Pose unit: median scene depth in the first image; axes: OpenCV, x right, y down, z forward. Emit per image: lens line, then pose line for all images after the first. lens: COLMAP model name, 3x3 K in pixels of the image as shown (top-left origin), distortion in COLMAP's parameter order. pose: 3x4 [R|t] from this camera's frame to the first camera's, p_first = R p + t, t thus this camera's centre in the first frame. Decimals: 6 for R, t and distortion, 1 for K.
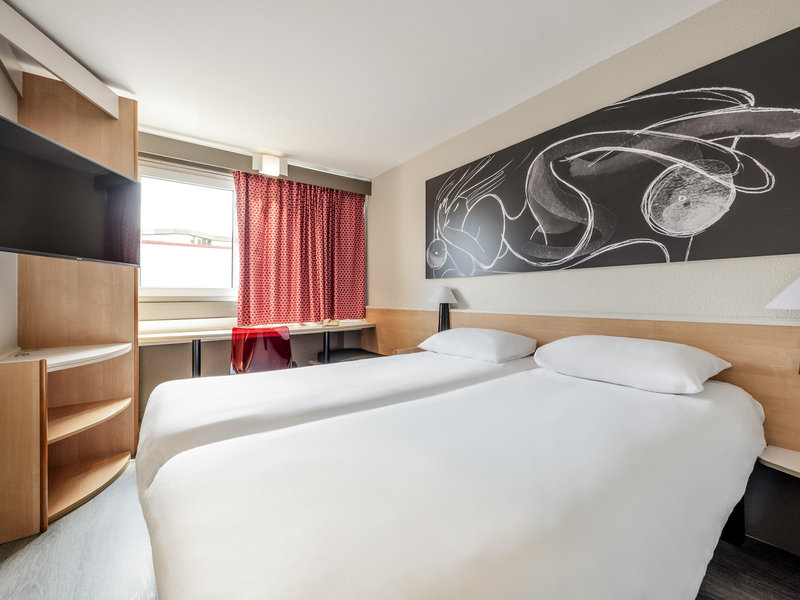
lens RADIAL K [[316.6, 0, 399.0], [0, 316.6, 297.2], [0, 0, 1]] dist [0.000342, -0.000147]
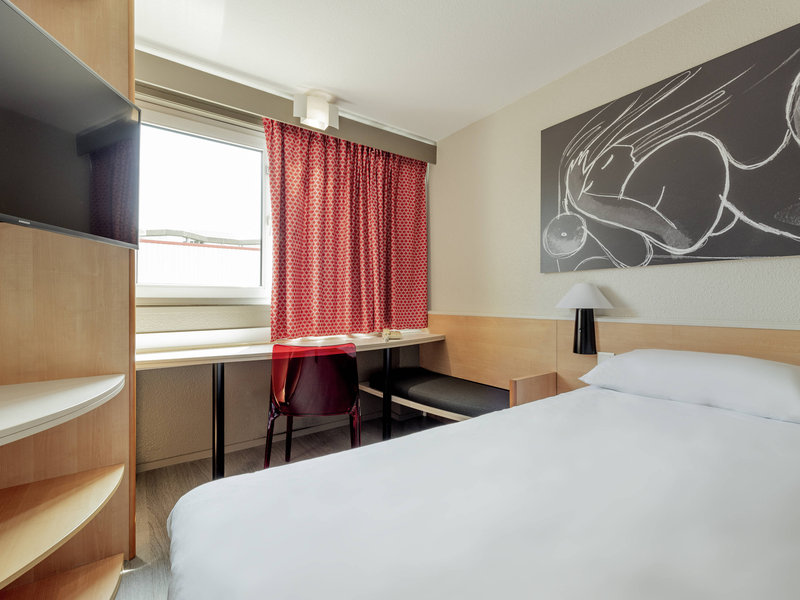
lens RADIAL K [[347.8, 0, 400.0], [0, 347.8, 300.0], [0, 0, 1]] dist [0.001150, -0.000389]
pose [[0.999493, 0.001691, -0.031786, -0.208040], [-0.001706, 0.999998, -0.000432, 0.002100], [0.031786, 0.000486, 0.999495, 0.245301]]
